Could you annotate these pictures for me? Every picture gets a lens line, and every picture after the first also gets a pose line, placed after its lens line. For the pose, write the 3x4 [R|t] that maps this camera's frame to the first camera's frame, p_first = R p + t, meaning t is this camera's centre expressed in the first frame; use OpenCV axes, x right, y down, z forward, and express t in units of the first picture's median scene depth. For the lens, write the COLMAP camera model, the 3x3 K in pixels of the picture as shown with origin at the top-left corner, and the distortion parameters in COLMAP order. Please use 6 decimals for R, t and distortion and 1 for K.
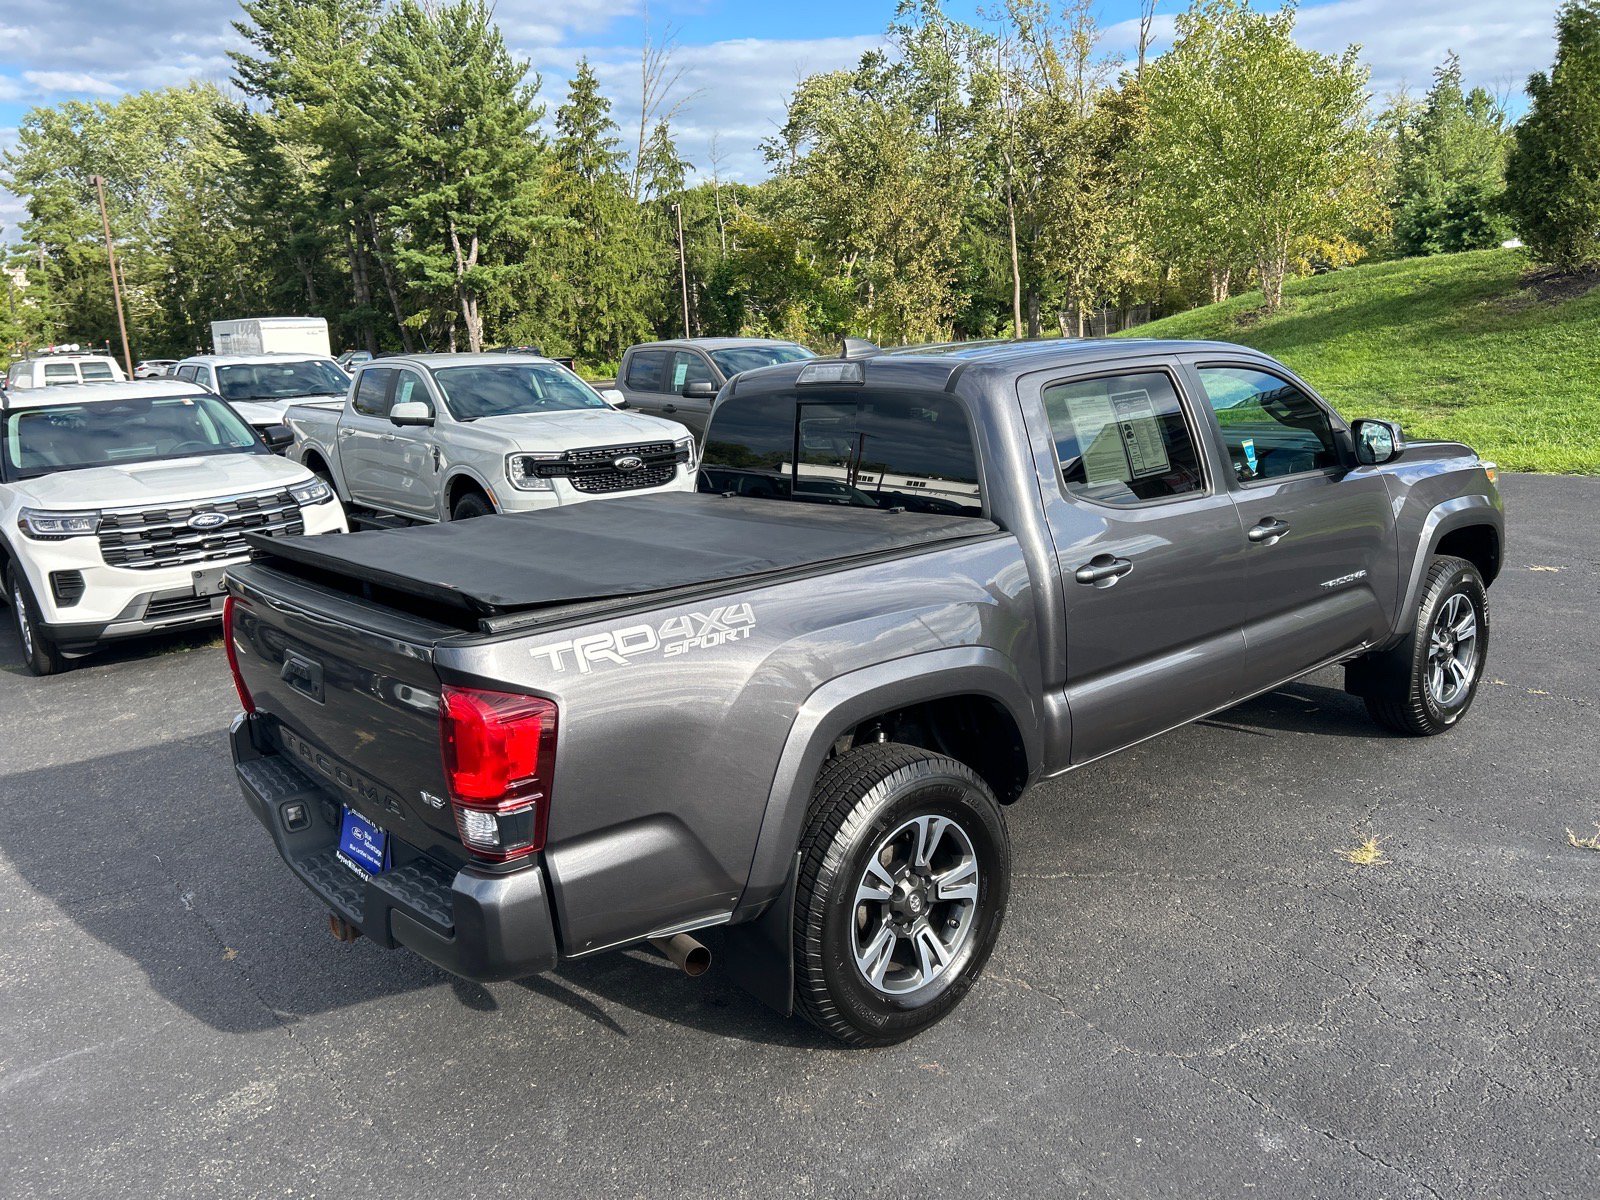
lens RADIAL K [[1244.7, 0, 789.3], [0, 1244.7, 597.3], [0, 0, 1]] dist [0.069340, -0.081676]
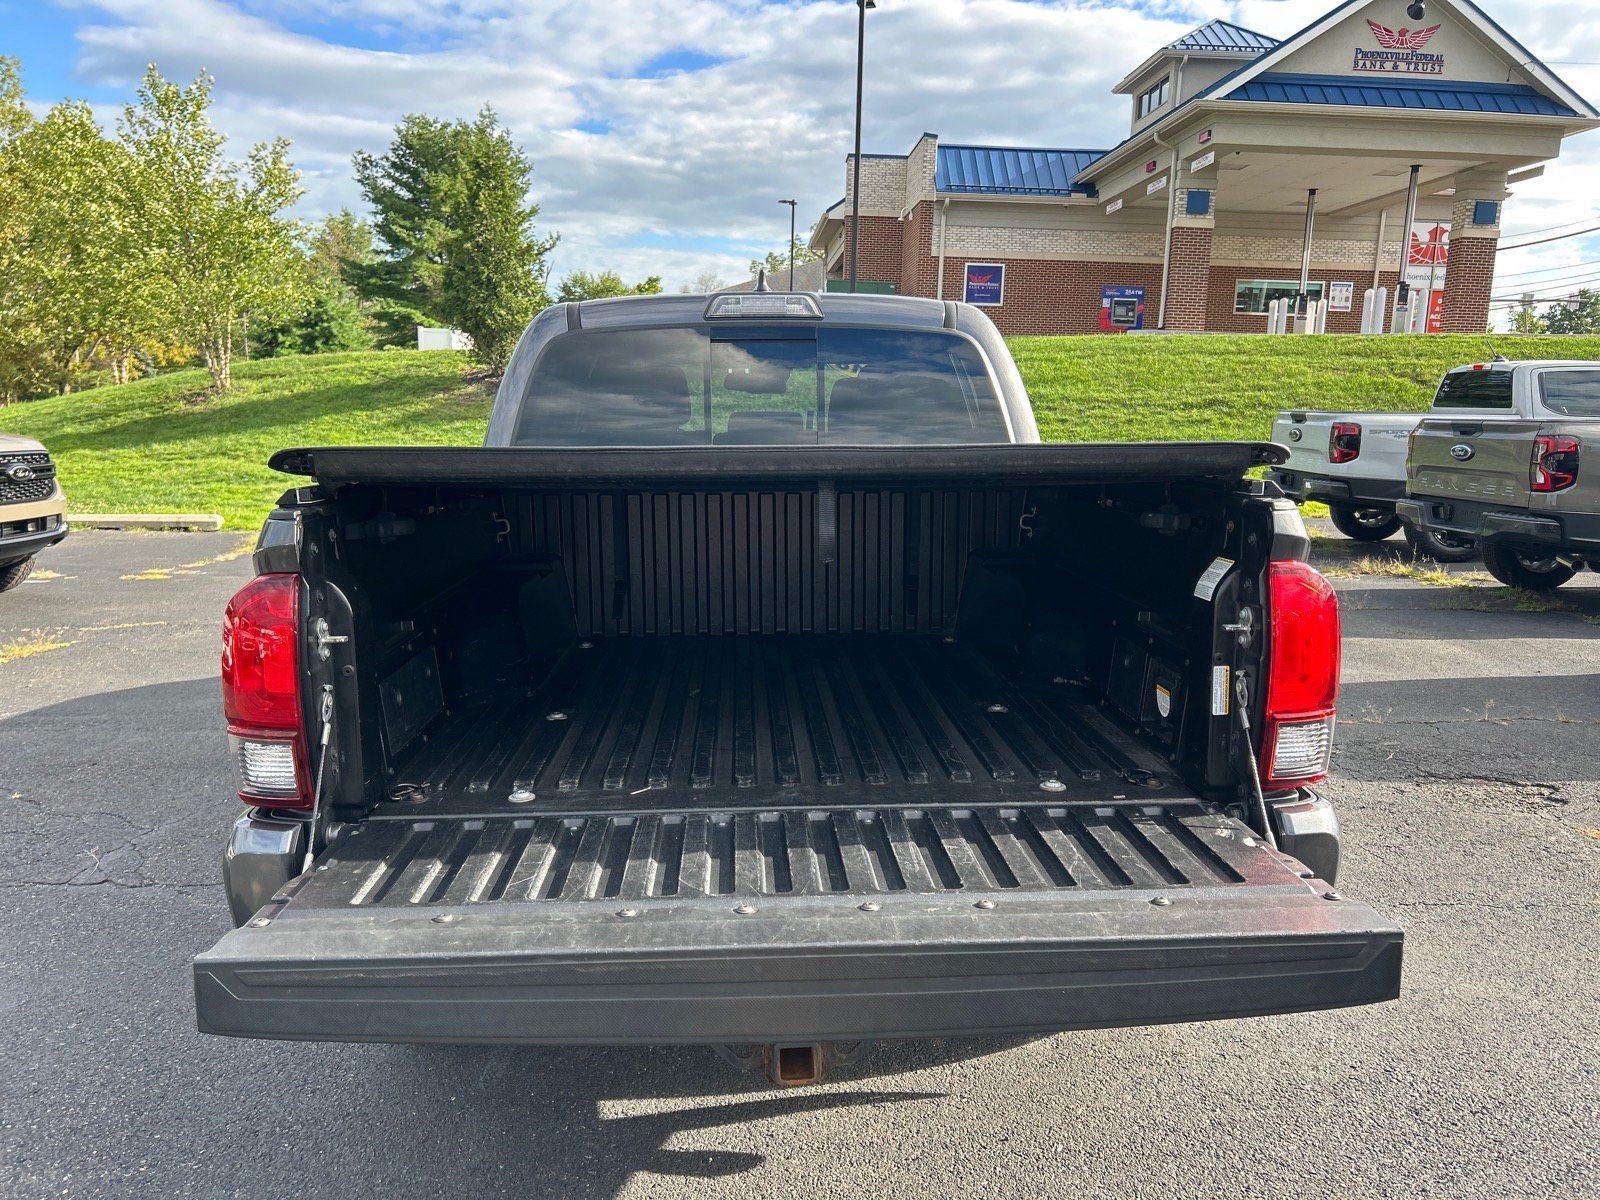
lens RADIAL K [[1241.5, 0, 806.4], [0, 1241.5, 608.8], [0, 0, 1]] dist [0.040554, -0.052257]
pose [[0.600908, -0.070816, 0.796175, -0.288548], [0.132103, 0.991169, -0.011544, 0.016152], [-0.788326, 0.112114, 0.604956, 0.213525]]
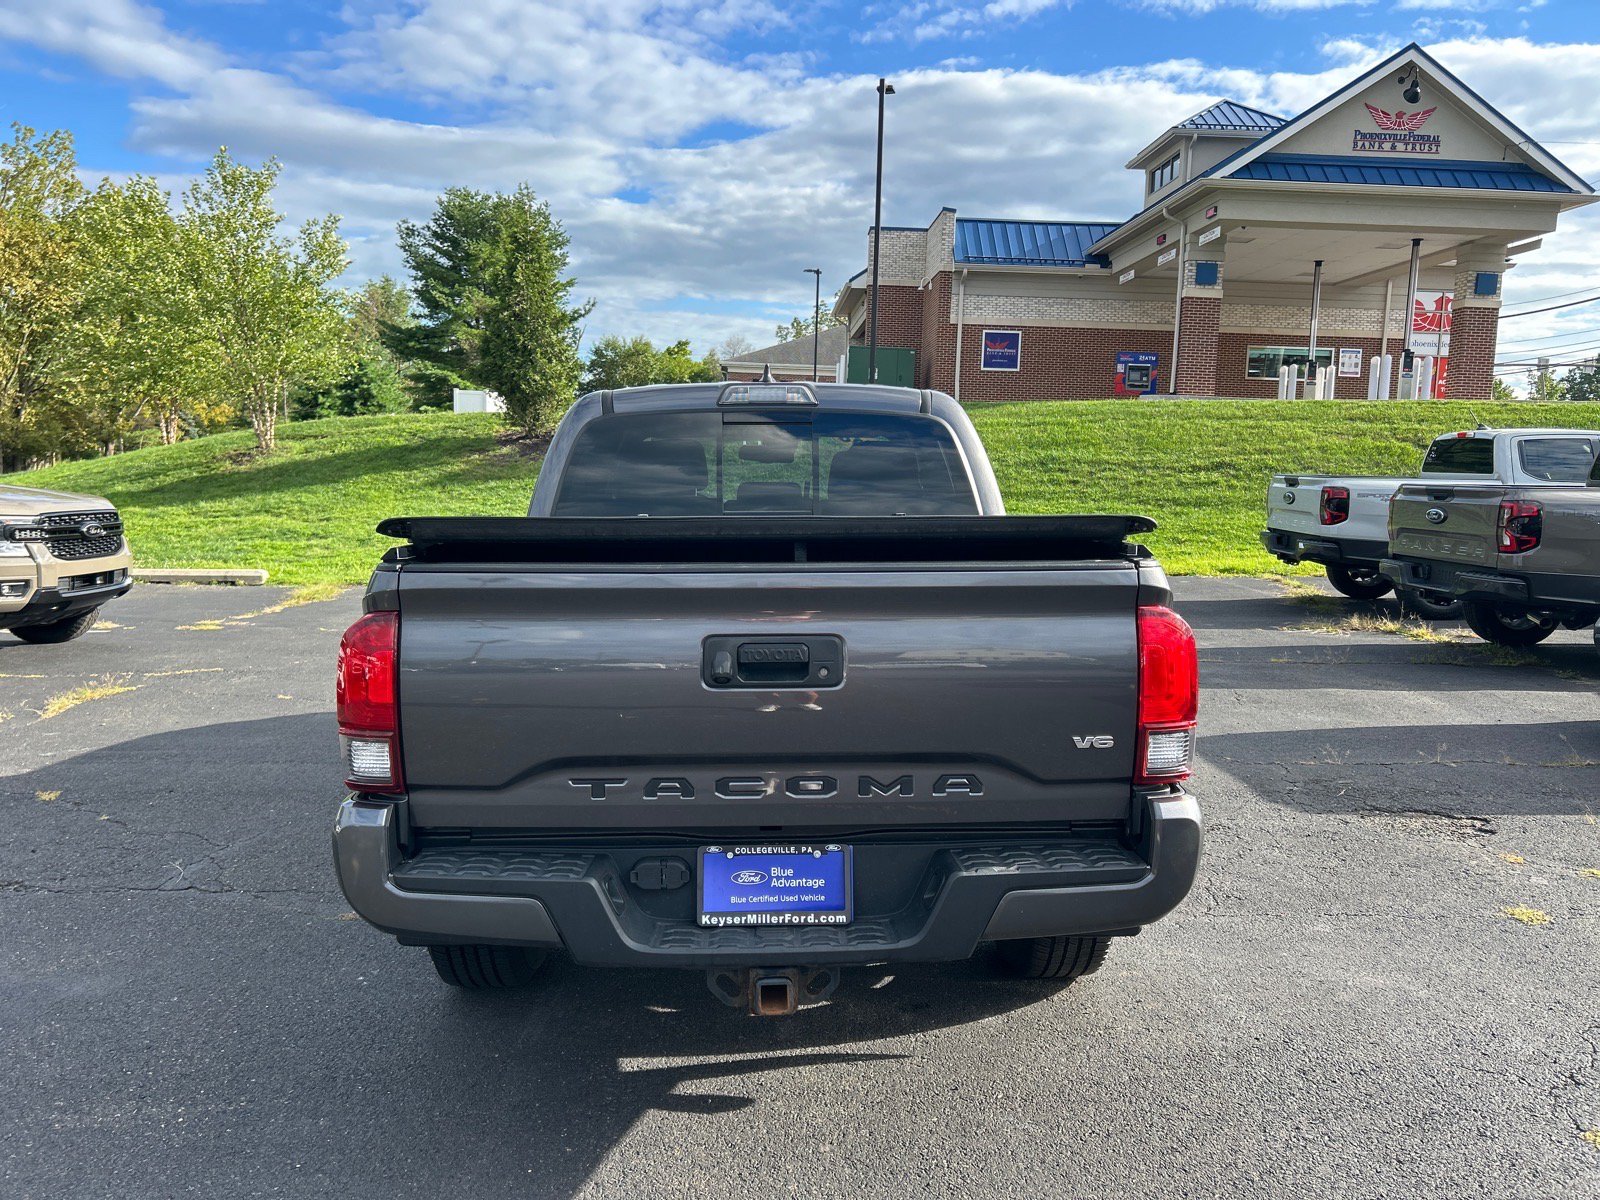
lens RADIAL K [[1245.7, 0, 817.9], [0, 1245.7, 578.7], [0, 0, 1]] dist [0.039728, -0.053367]
pose [[0.610554, -0.012230, 0.791880, -0.333668], [0.126989, 0.988455, -0.082645, 0.023826], [-0.781727, 0.151020, 0.605058, 0.166909]]
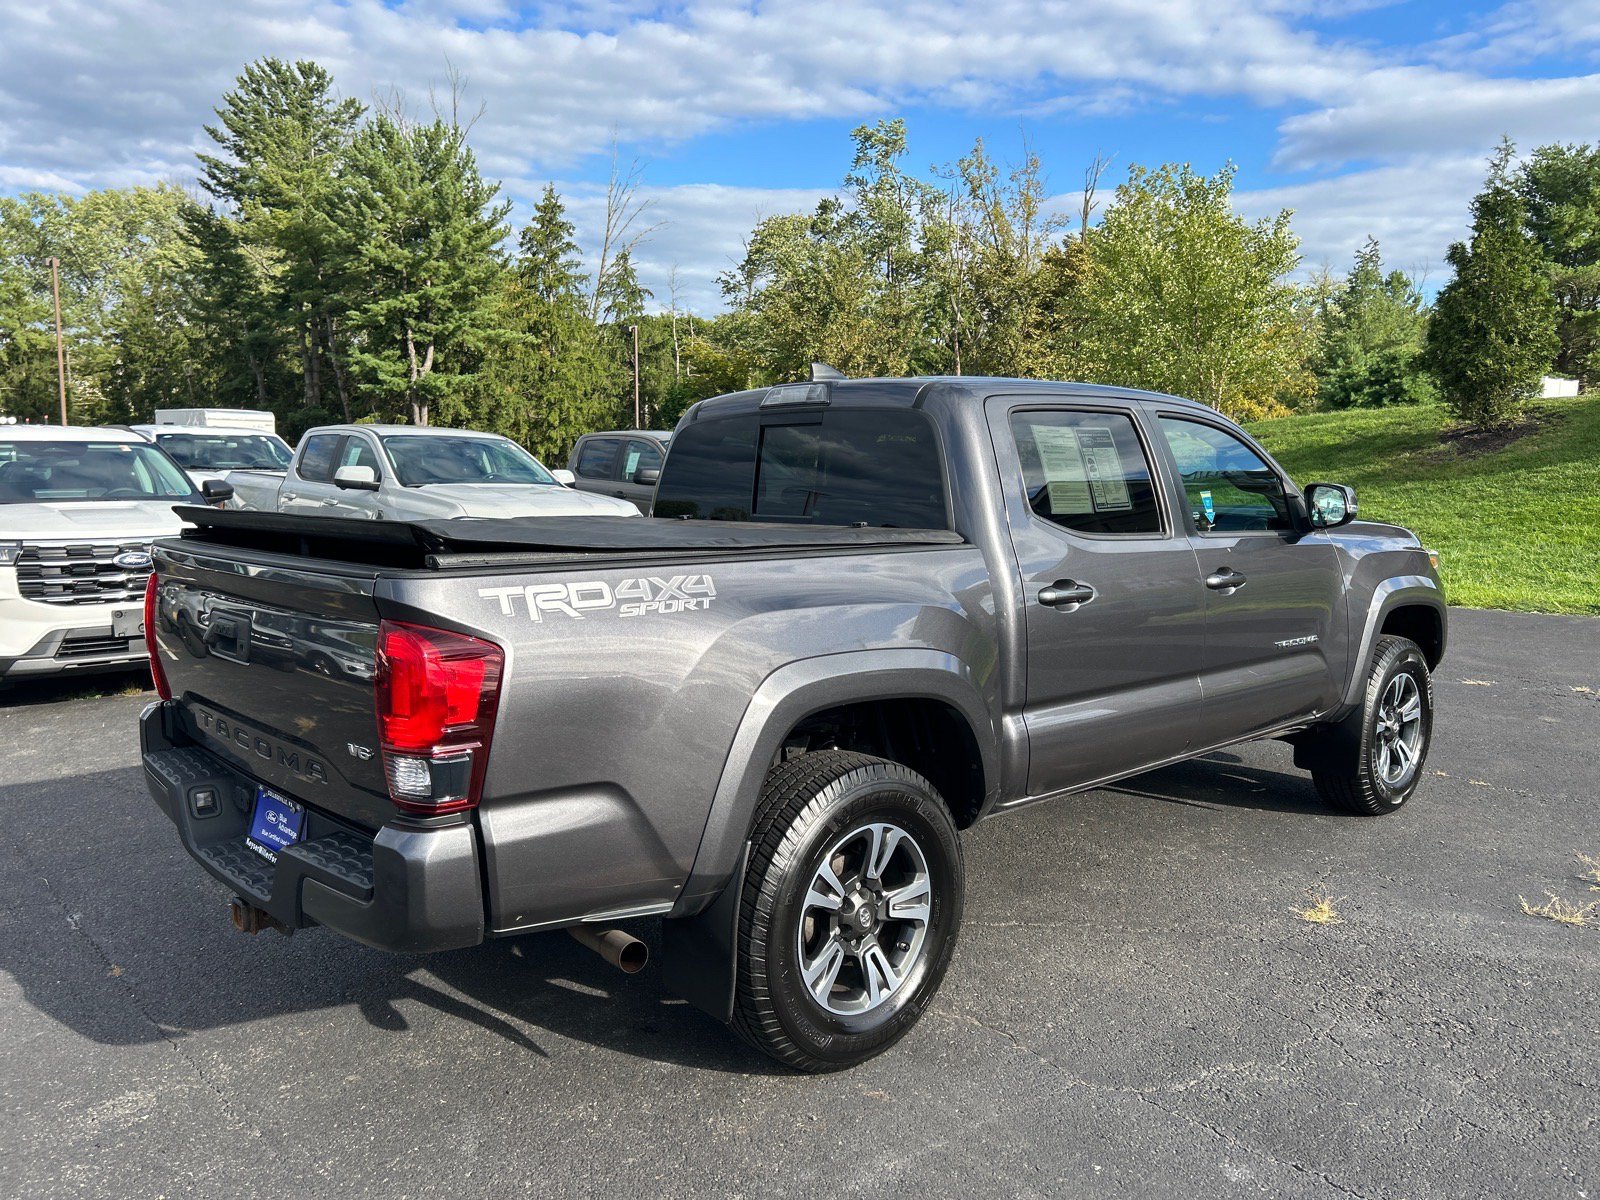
lens RADIAL K [[1244.7, 0, 789.3], [0, 1244.7, 597.3], [0, 0, 1]] dist [0.069340, -0.081676]
pose [[0.997504, 0.051672, 0.048119, -0.004909], [-0.046377, 0.993357, -0.105314, 0.035339], [-0.053241, 0.102819, 0.993274, 0.012685]]
